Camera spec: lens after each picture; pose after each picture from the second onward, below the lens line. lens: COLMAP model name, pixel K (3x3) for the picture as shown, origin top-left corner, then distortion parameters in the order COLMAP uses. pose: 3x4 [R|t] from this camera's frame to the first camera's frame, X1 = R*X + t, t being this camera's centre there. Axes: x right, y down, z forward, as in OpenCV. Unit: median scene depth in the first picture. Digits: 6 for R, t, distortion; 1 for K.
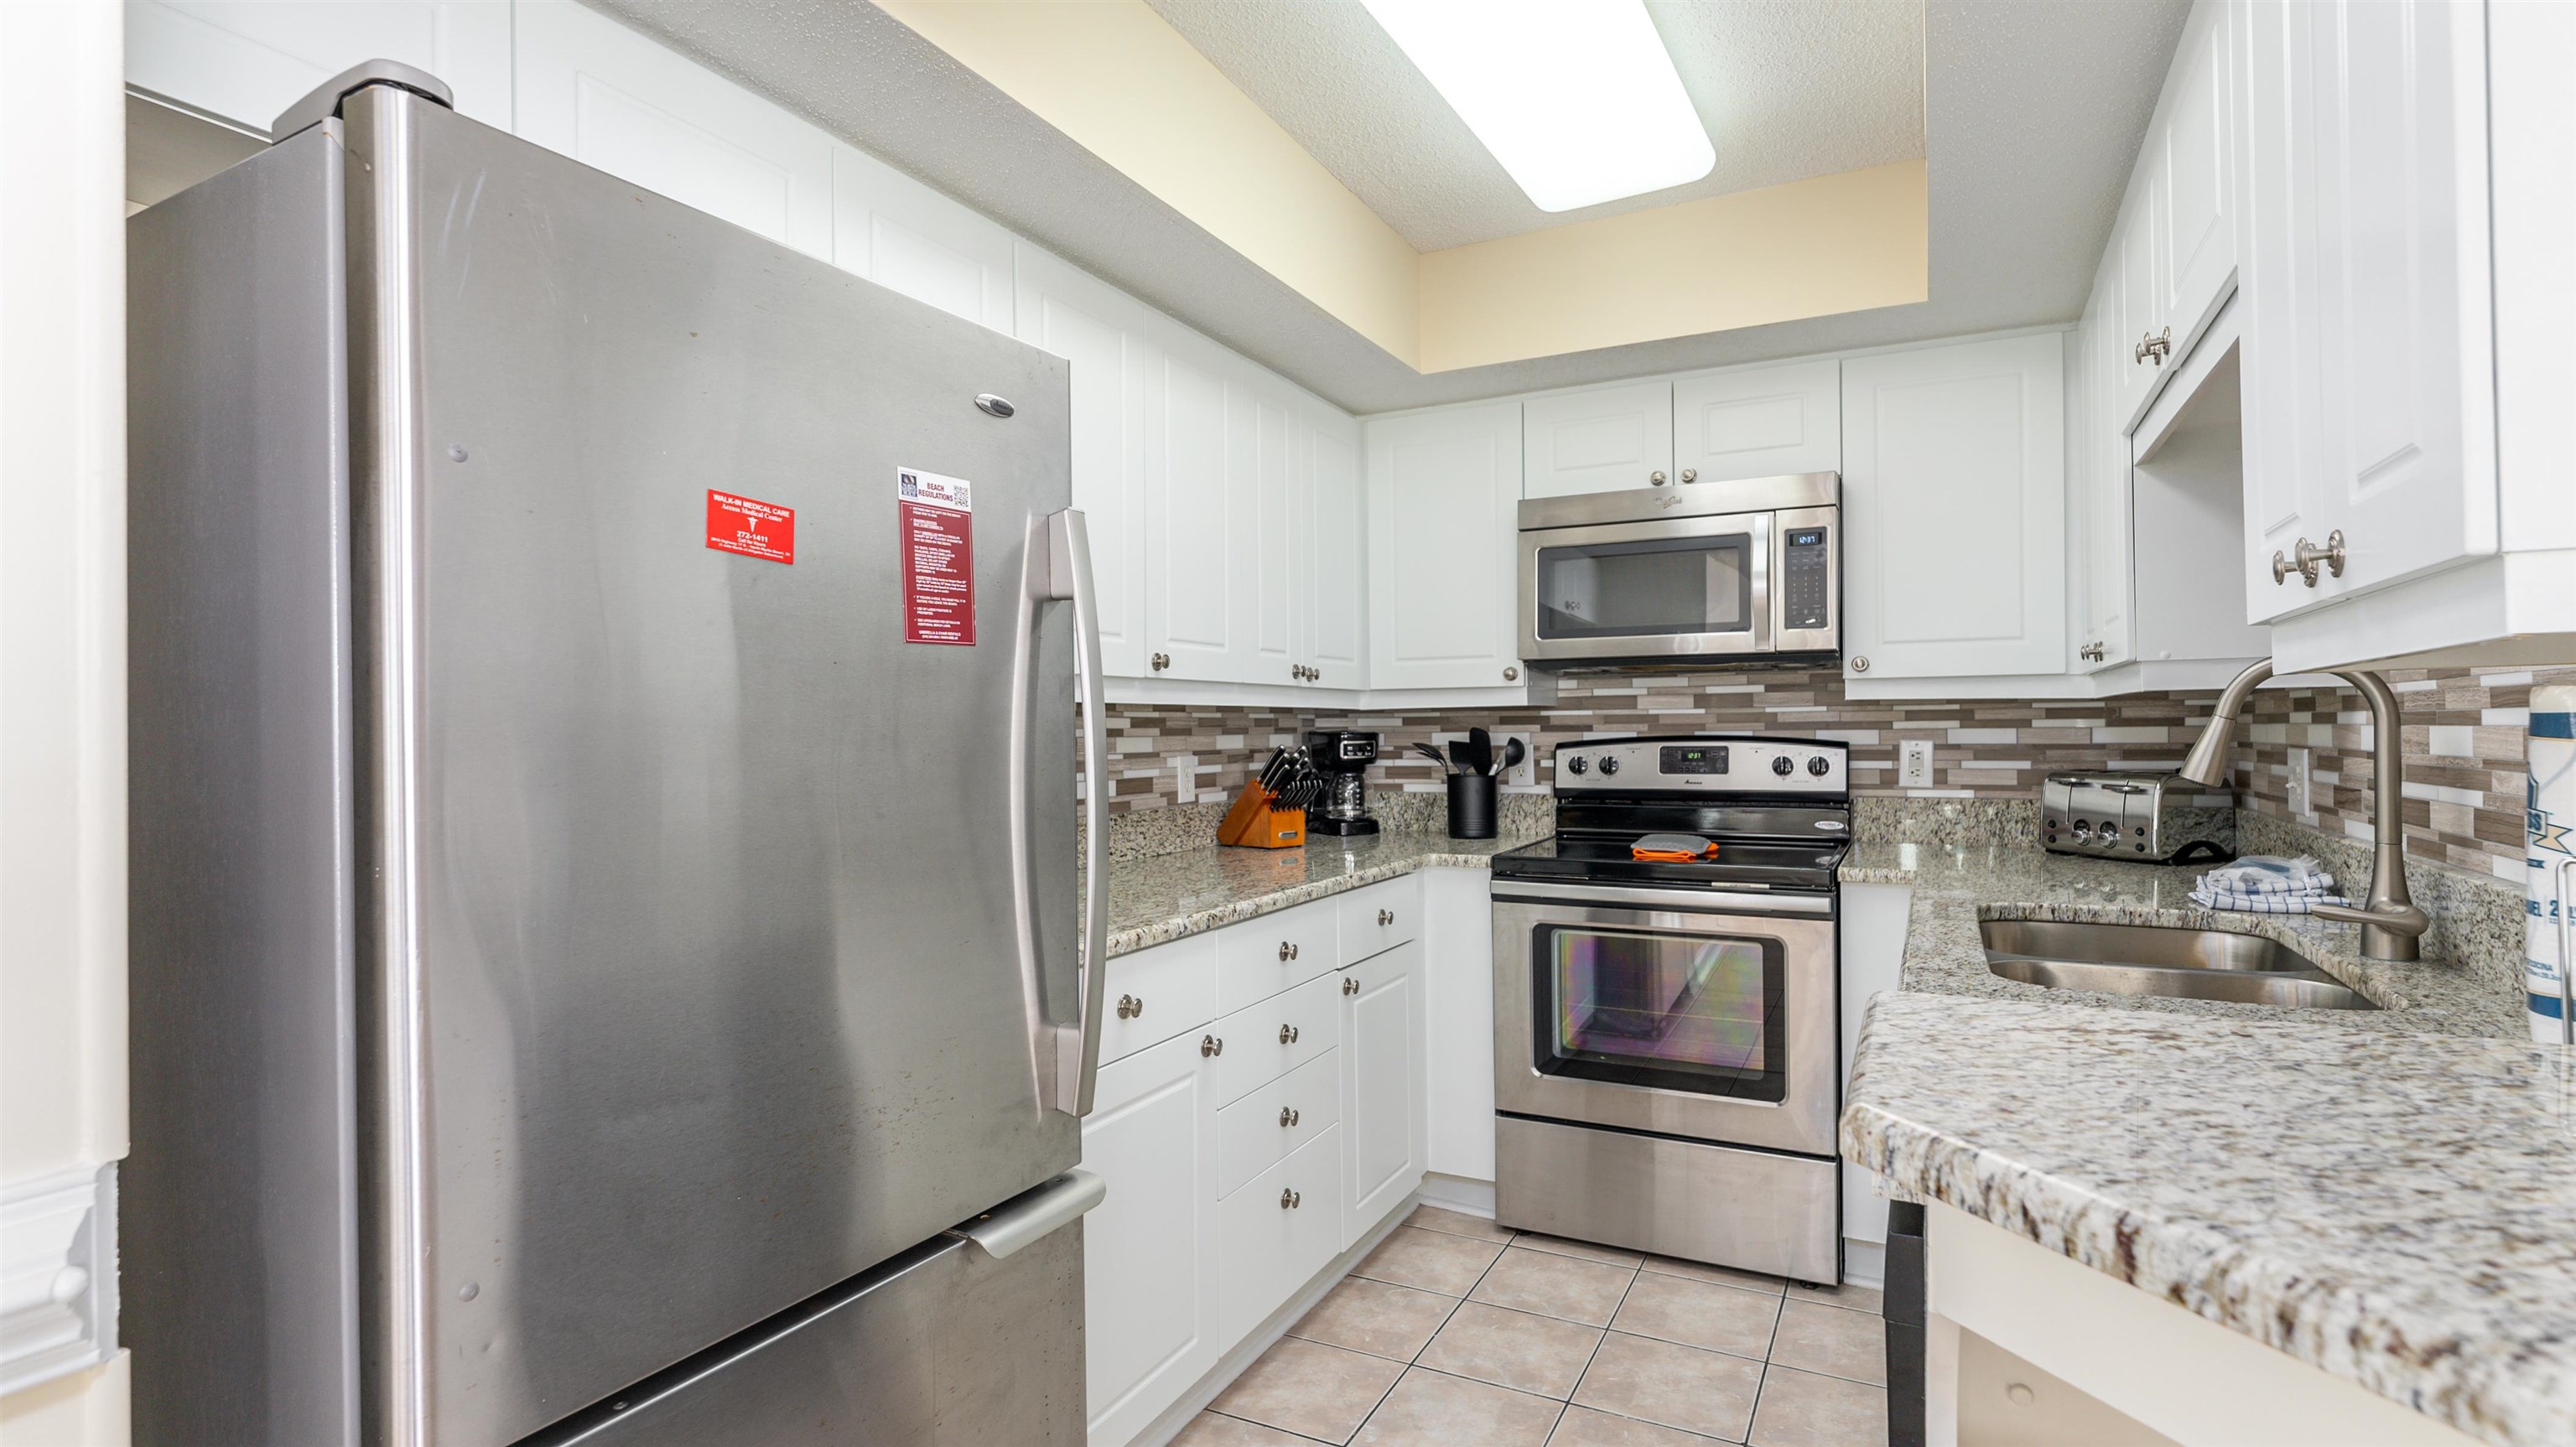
lens RADIAL K [[1233.0, 0, 1285.9], [0, 1233.0, 723.8], [0, 0, 1]] dist [0.001579, 0.002231]
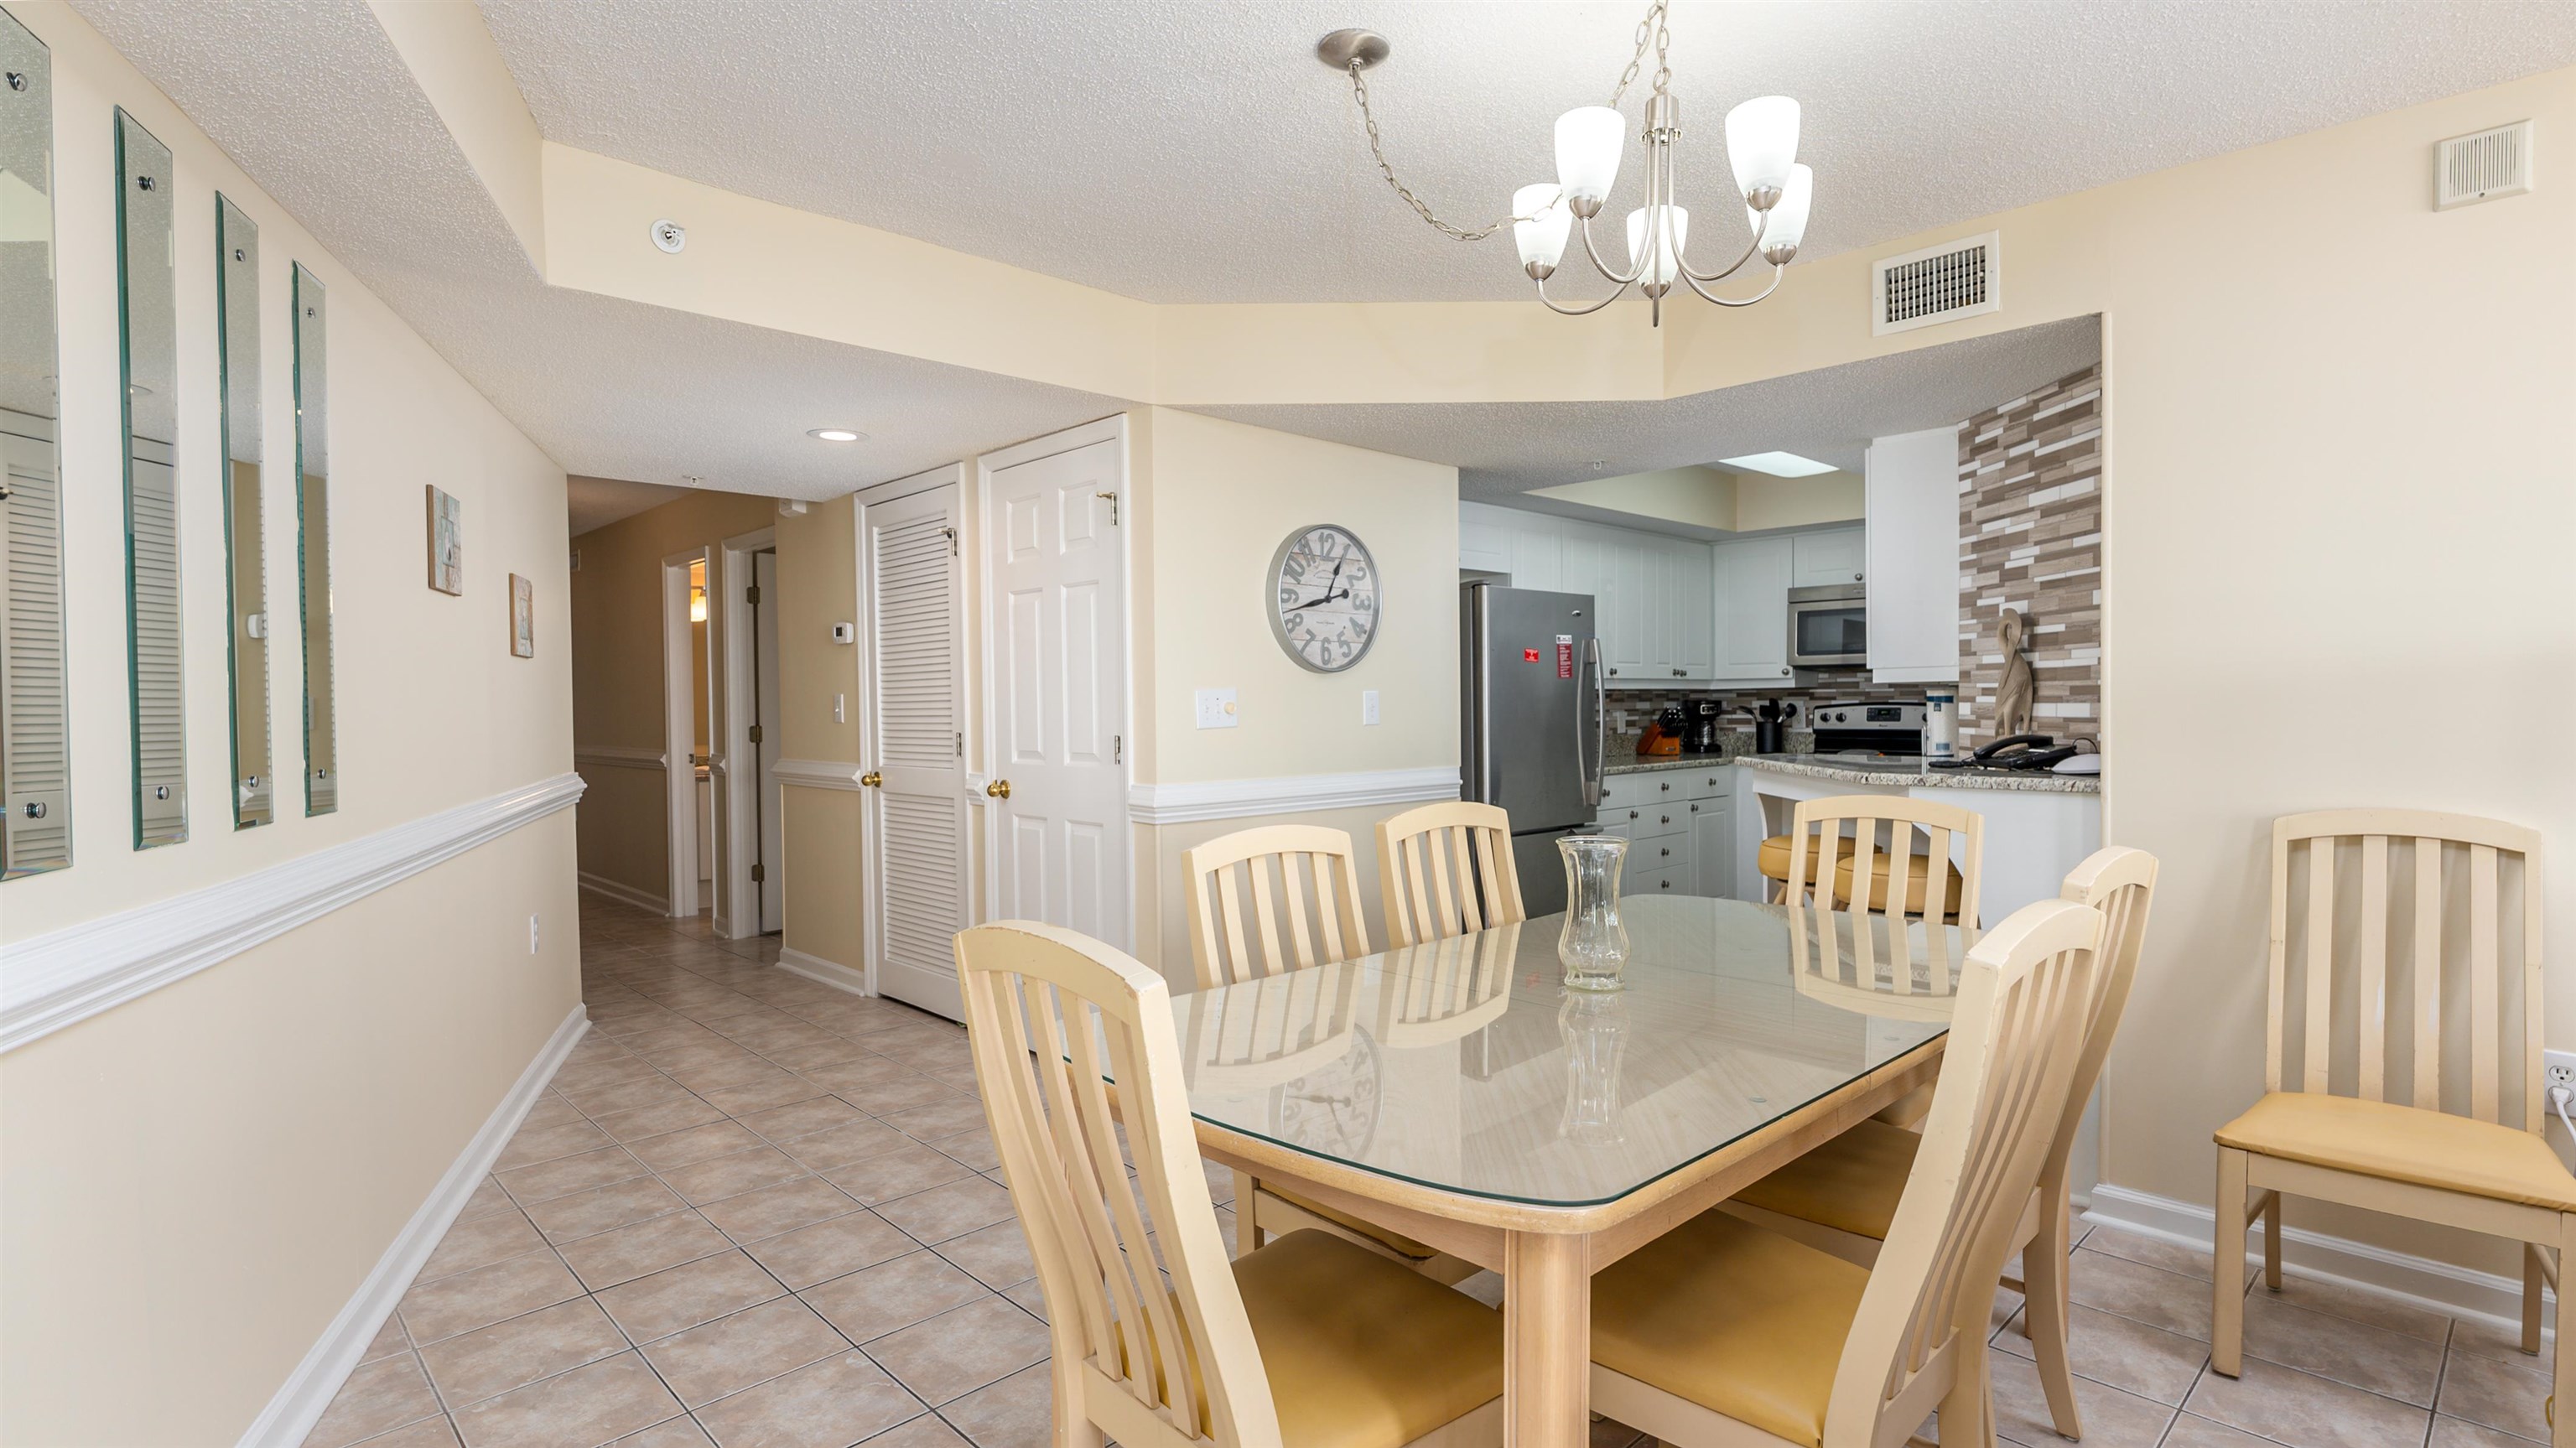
lens RADIAL K [[1233.0, 0, 1303.4], [0, 1233.0, 737.3], [0, 0, 1]] dist [0.001579, 0.002231]
pose [[0.949473, 0.008130, -0.313744, 0.063512], [0.003339, 0.999346, 0.036001, -0.008438], [0.313832, -0.035230, 0.948825, -1.153417]]
